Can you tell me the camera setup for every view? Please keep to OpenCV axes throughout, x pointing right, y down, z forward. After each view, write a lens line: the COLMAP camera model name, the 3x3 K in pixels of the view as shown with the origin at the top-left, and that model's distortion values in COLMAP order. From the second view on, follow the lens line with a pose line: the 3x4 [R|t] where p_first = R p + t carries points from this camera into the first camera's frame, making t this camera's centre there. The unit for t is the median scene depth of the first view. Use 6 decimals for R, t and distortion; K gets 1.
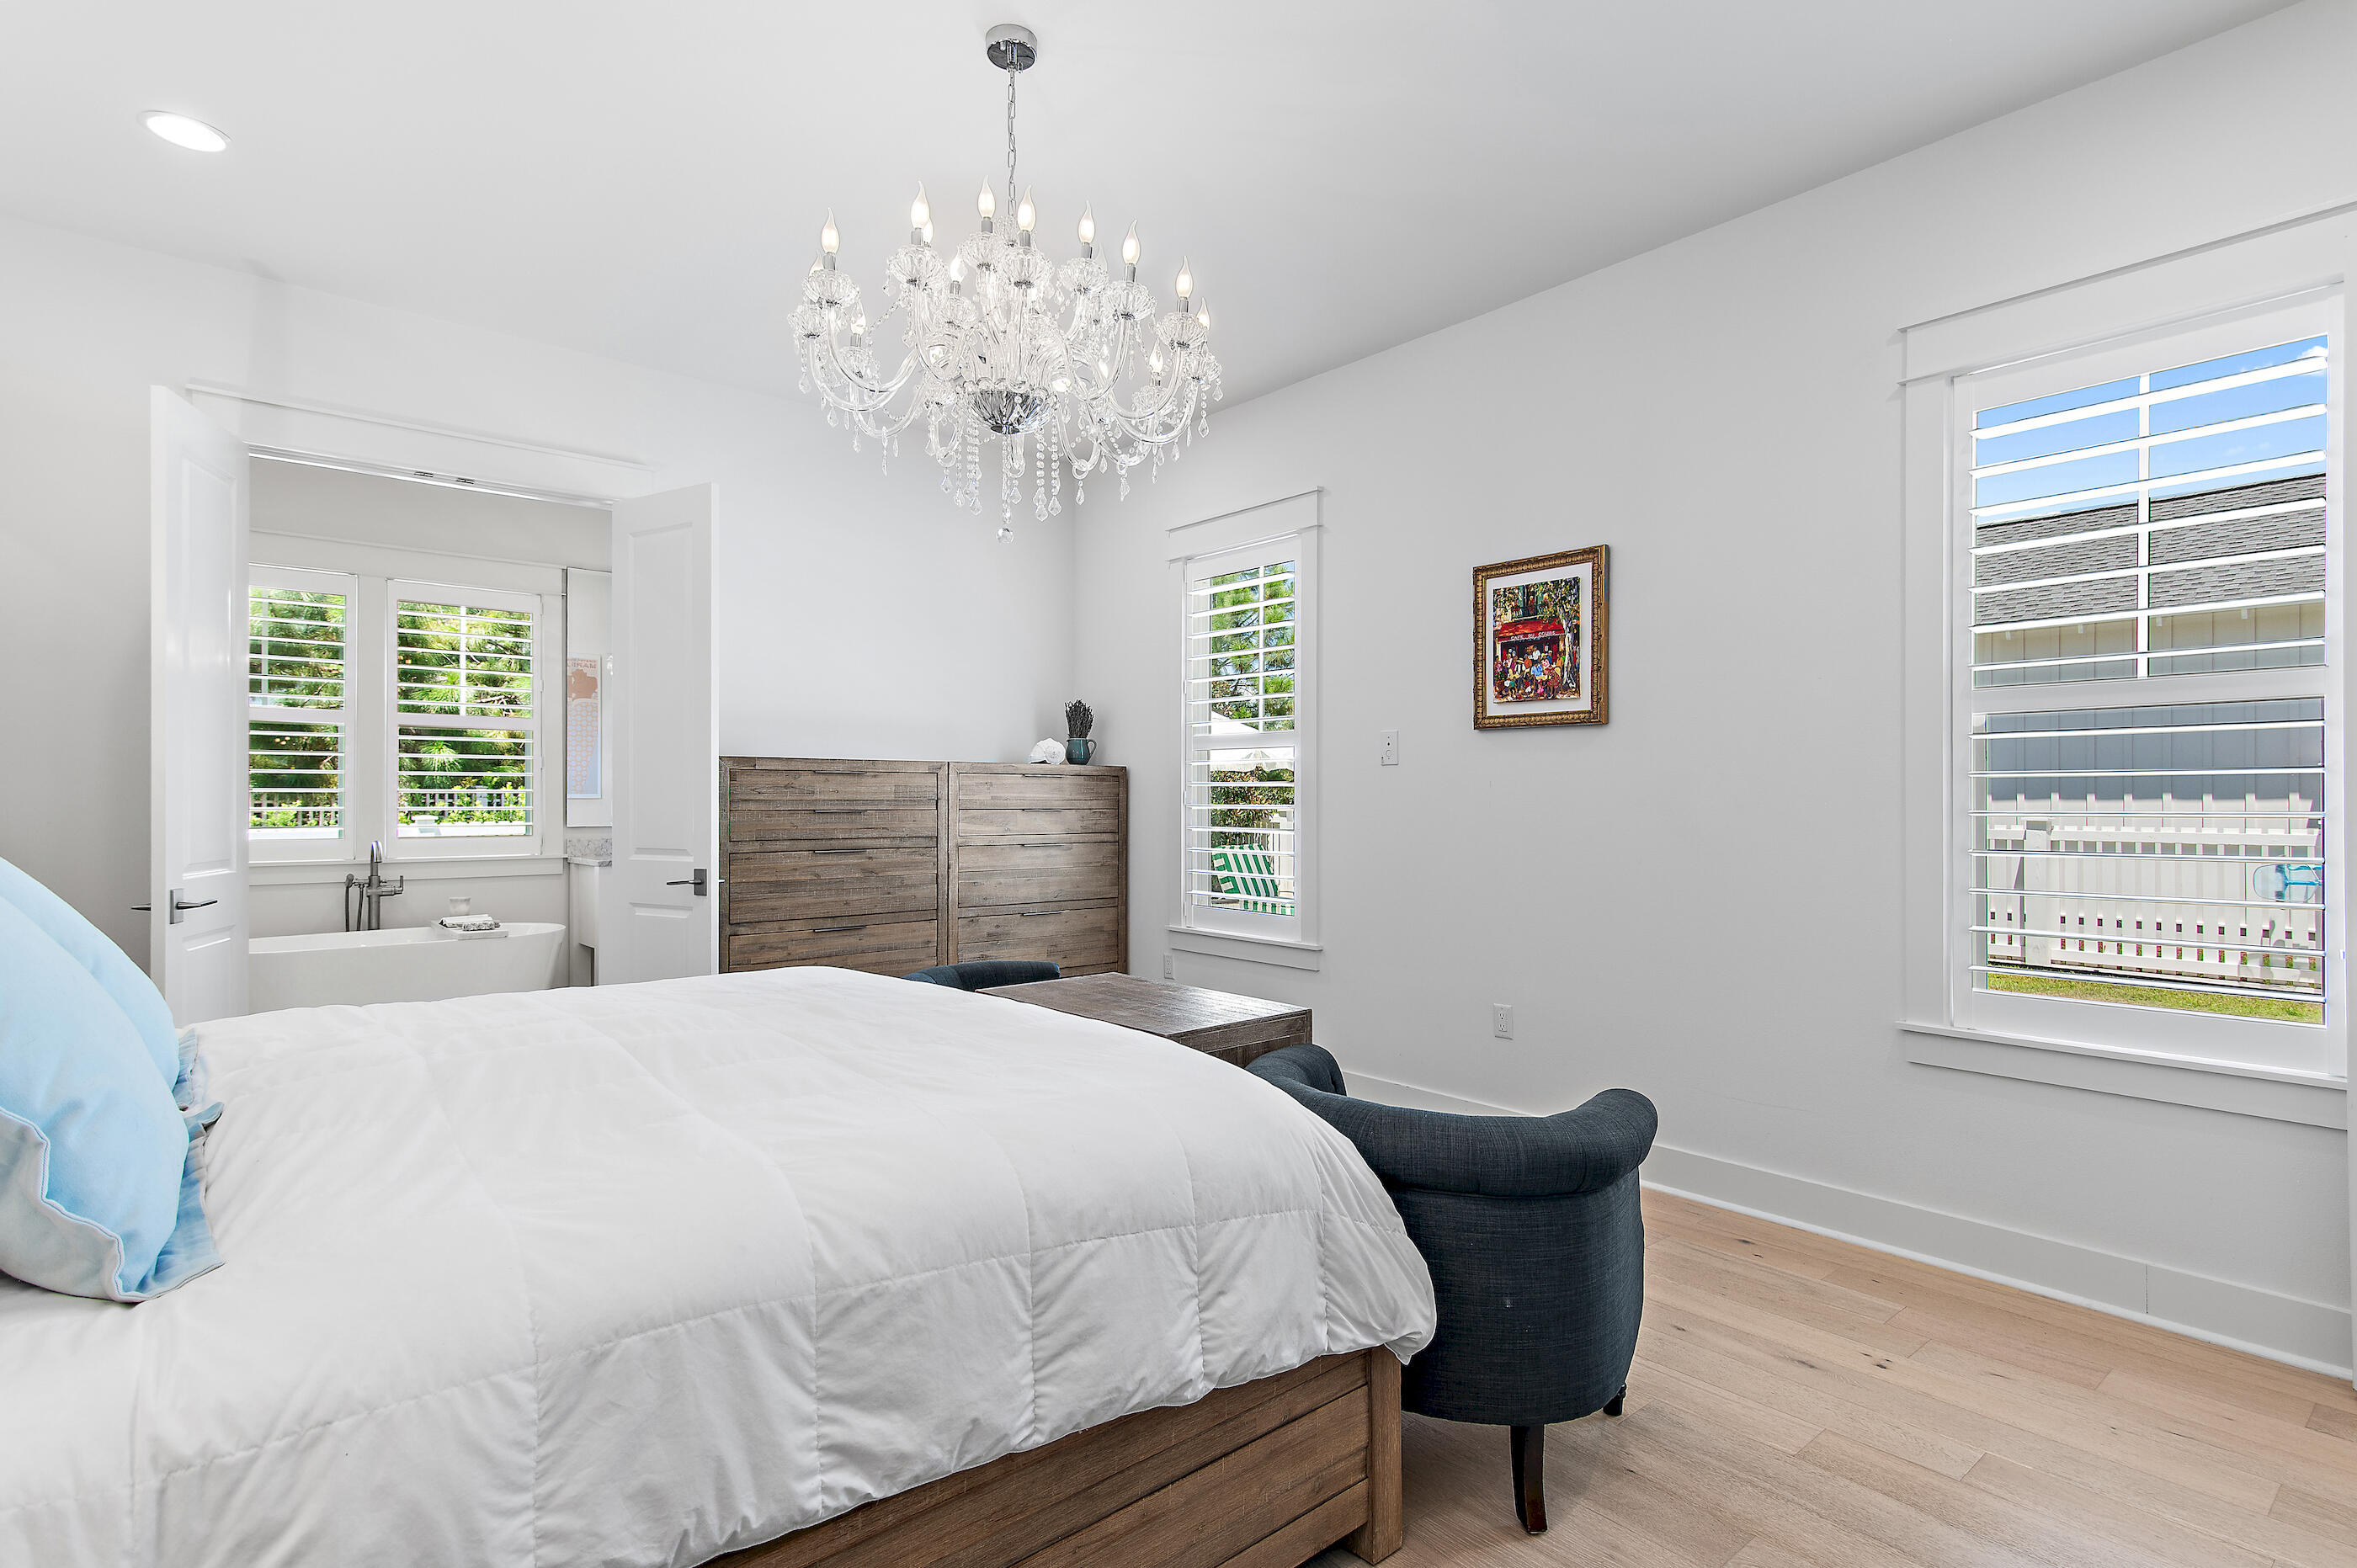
lens RADIAL K [[1186.3, 0, 1193.5], [0, 1186.3, 794.4], [0, 0, 1]] dist [0.012911, 0.000912]
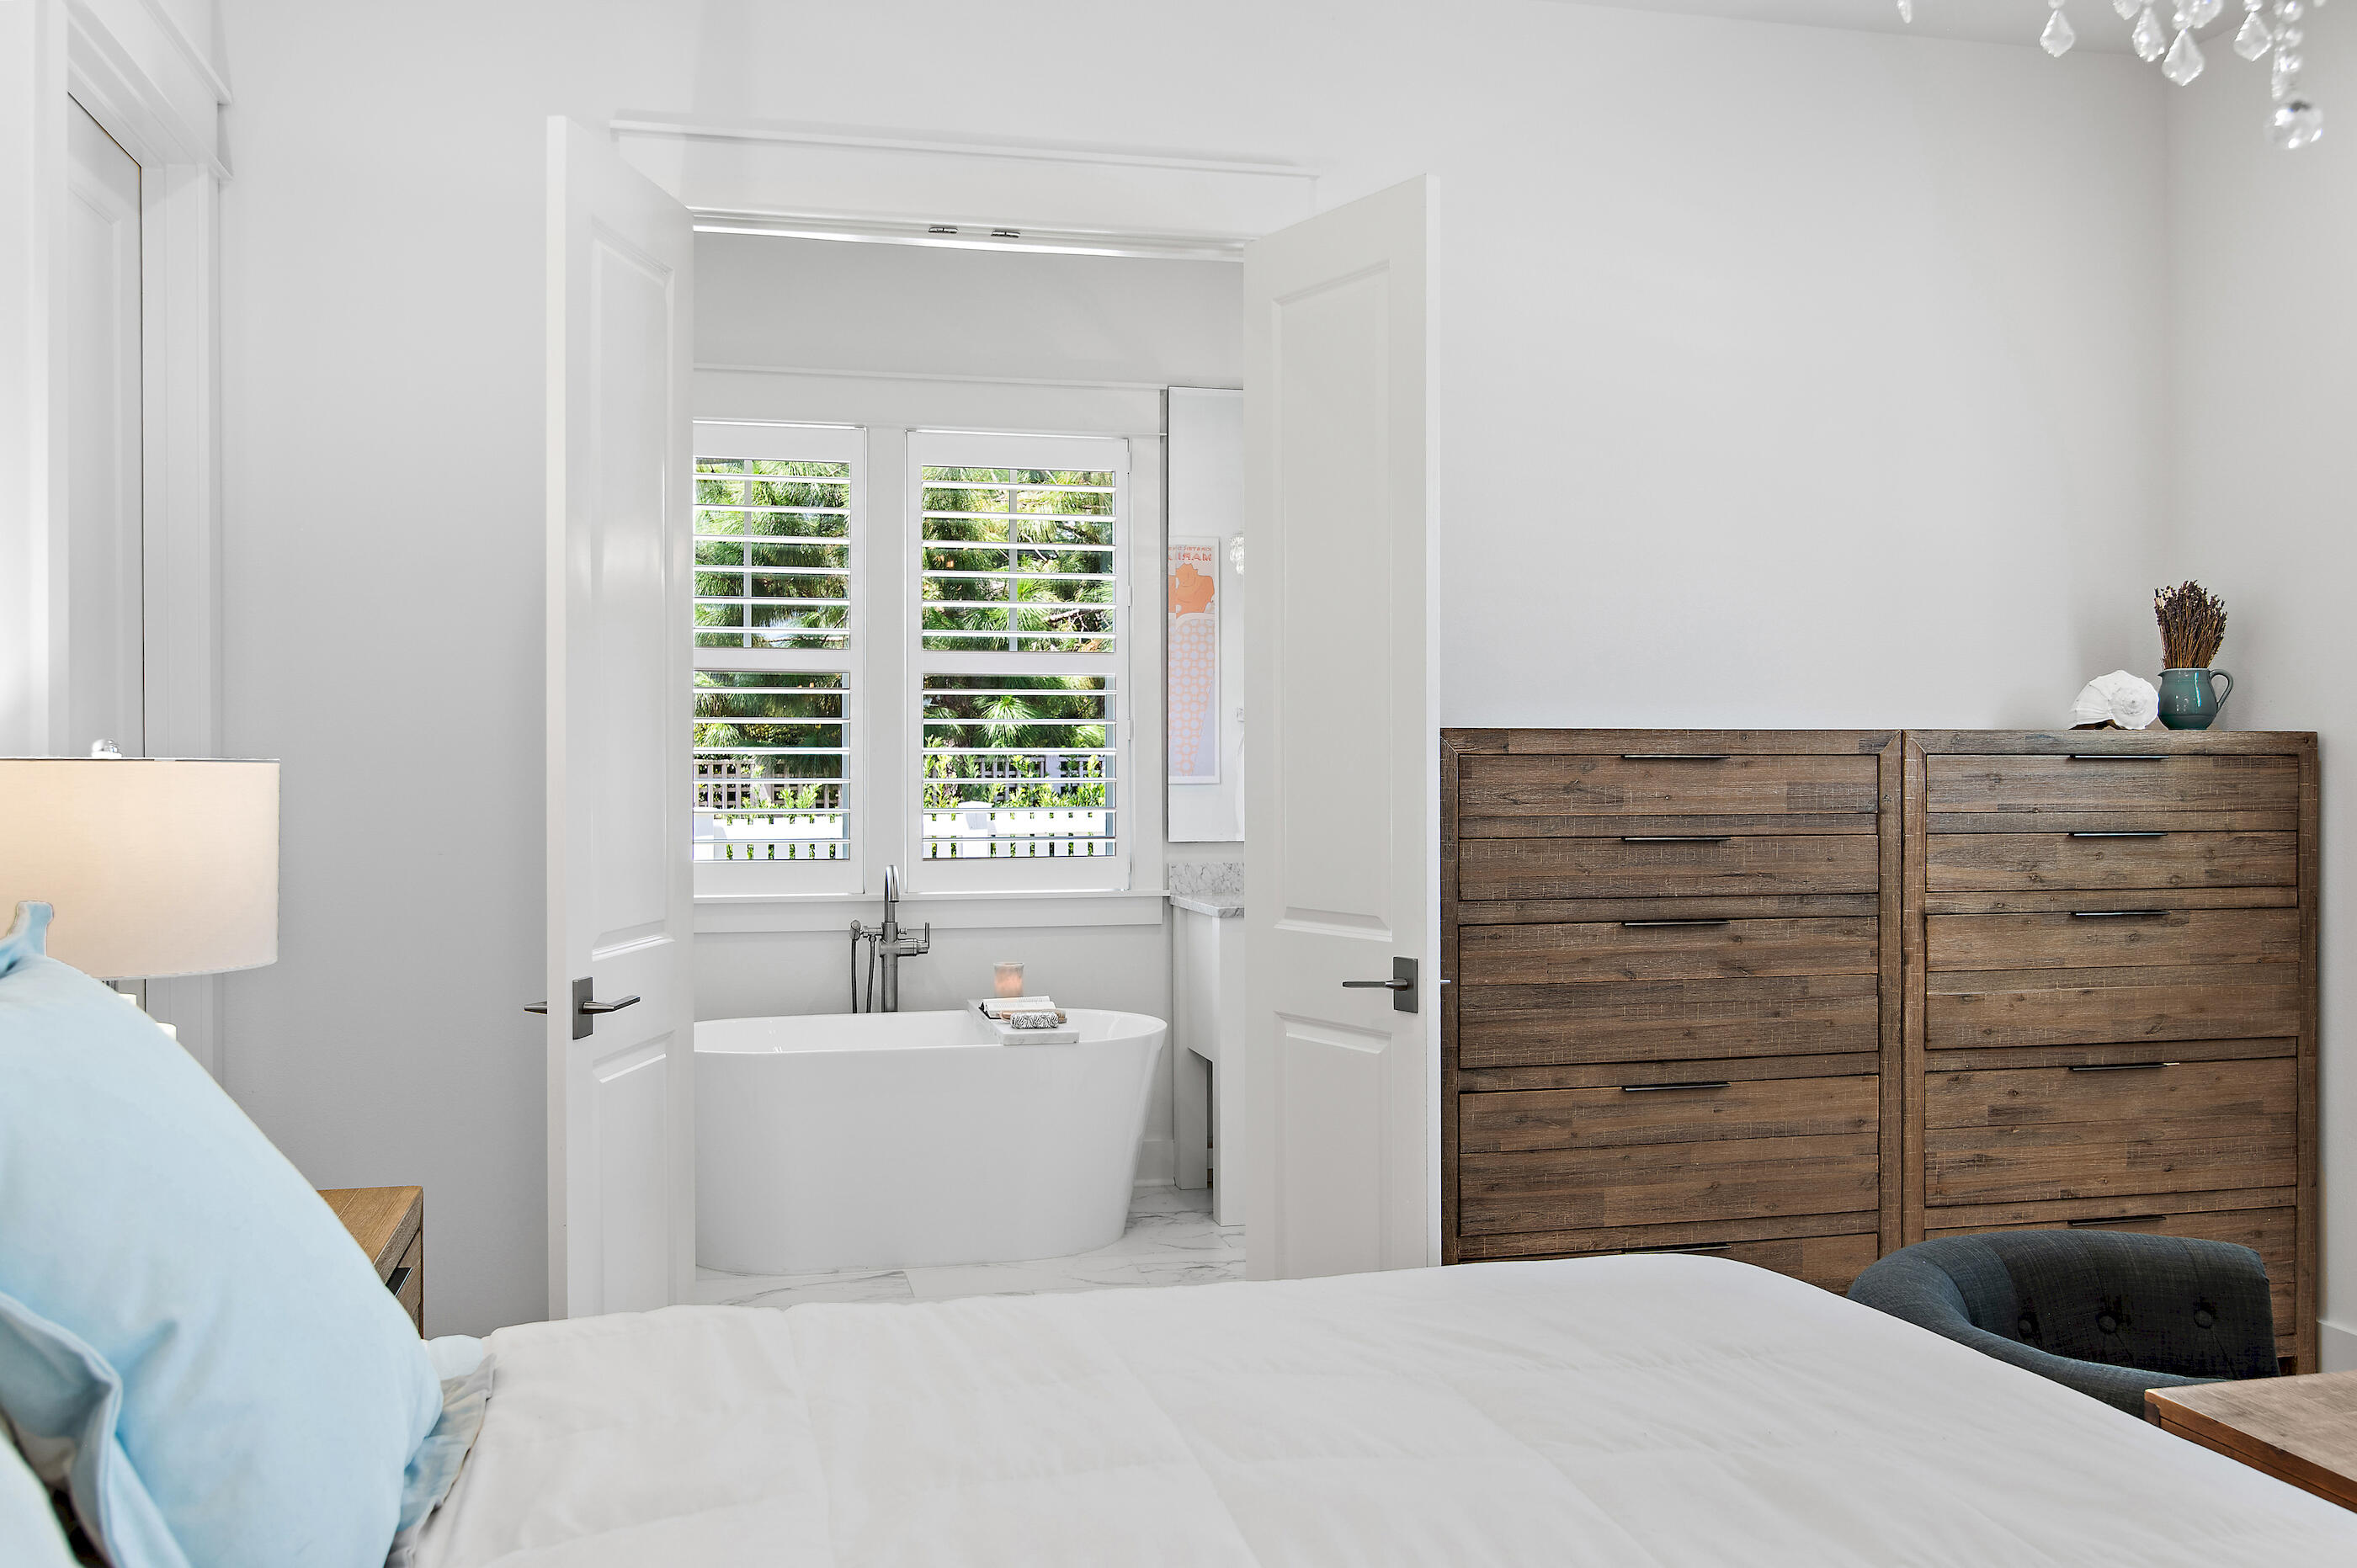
lens RADIAL K [[1966.2, 0, 1160.4], [0, 1966.2, 772.6], [0, 0, 1]] dist [0.005533, 0.004727]
pose [[0.883263, 0.004296, -0.468859, -0.099494], [0.003012, 0.999885, 0.014835, -0.022412], [0.468869, -0.014516, 0.883148, 0.187954]]
